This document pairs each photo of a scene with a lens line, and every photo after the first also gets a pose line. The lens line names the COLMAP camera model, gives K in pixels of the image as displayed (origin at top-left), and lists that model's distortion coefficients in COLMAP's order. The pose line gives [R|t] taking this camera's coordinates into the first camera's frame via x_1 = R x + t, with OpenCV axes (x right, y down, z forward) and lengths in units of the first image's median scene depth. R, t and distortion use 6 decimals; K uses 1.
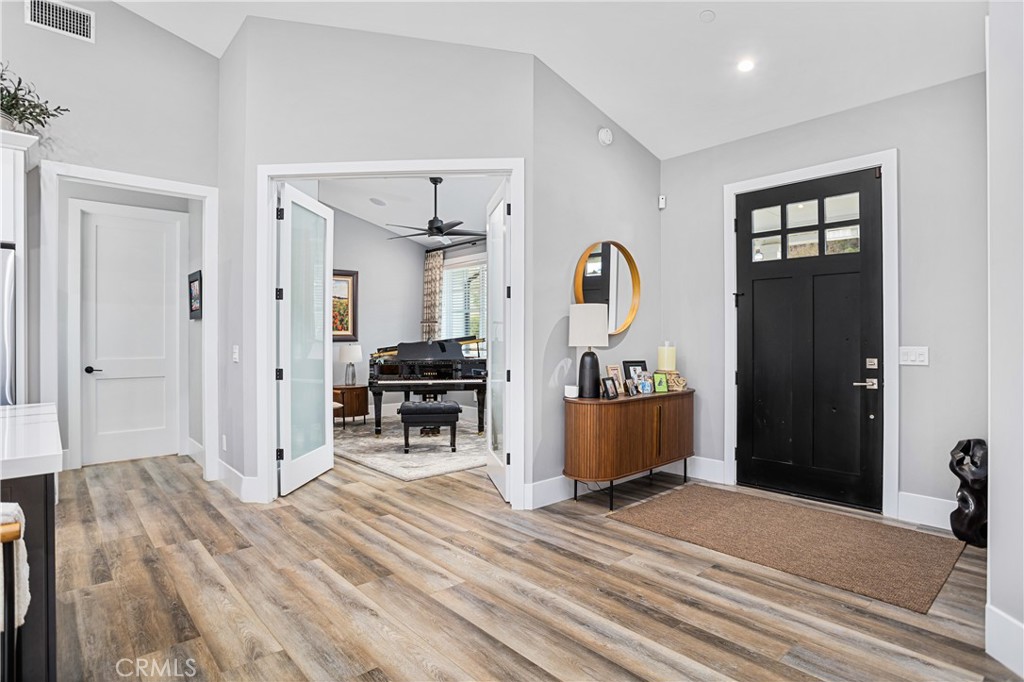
lens RADIAL K [[532.0, 0, 512.0], [0, 532.0, 341.0], [0, 0, 1]] dist [-0.080223, 0.037375]
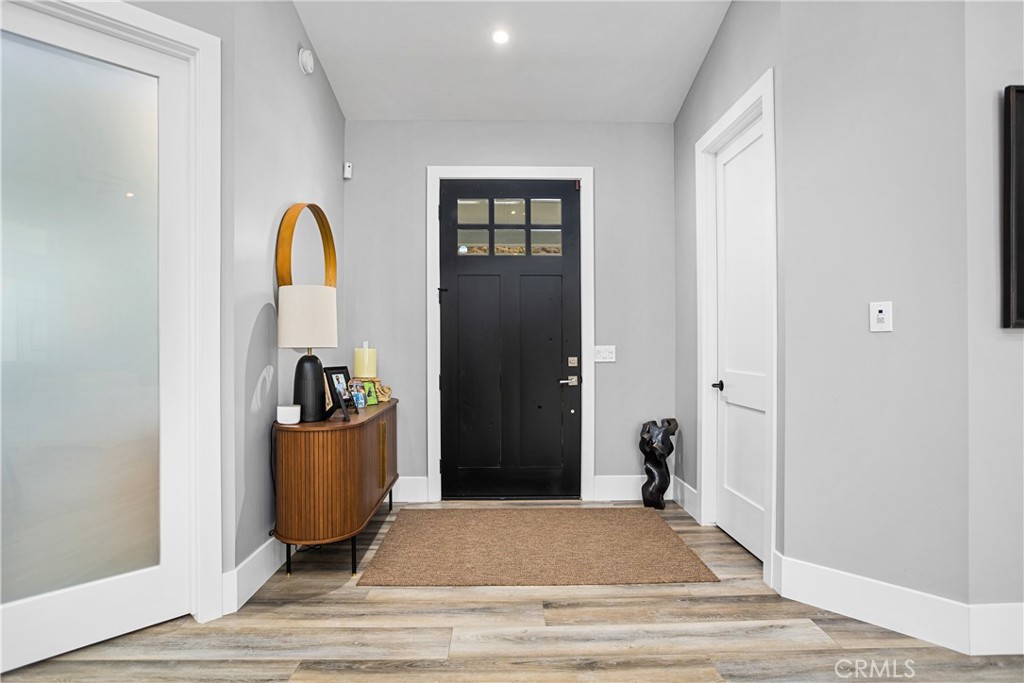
lens RADIAL K [[532.0, 0, 512.0], [0, 532.0, 341.5], [0, 0, 1]] dist [-0.080223, 0.037375]
pose [[0.647580, 0.001544, 0.761996, -0.217834], [0.003686, 0.999980, -0.005159, 0.006759], [-0.761989, 0.006149, 0.647561, 0.367103]]
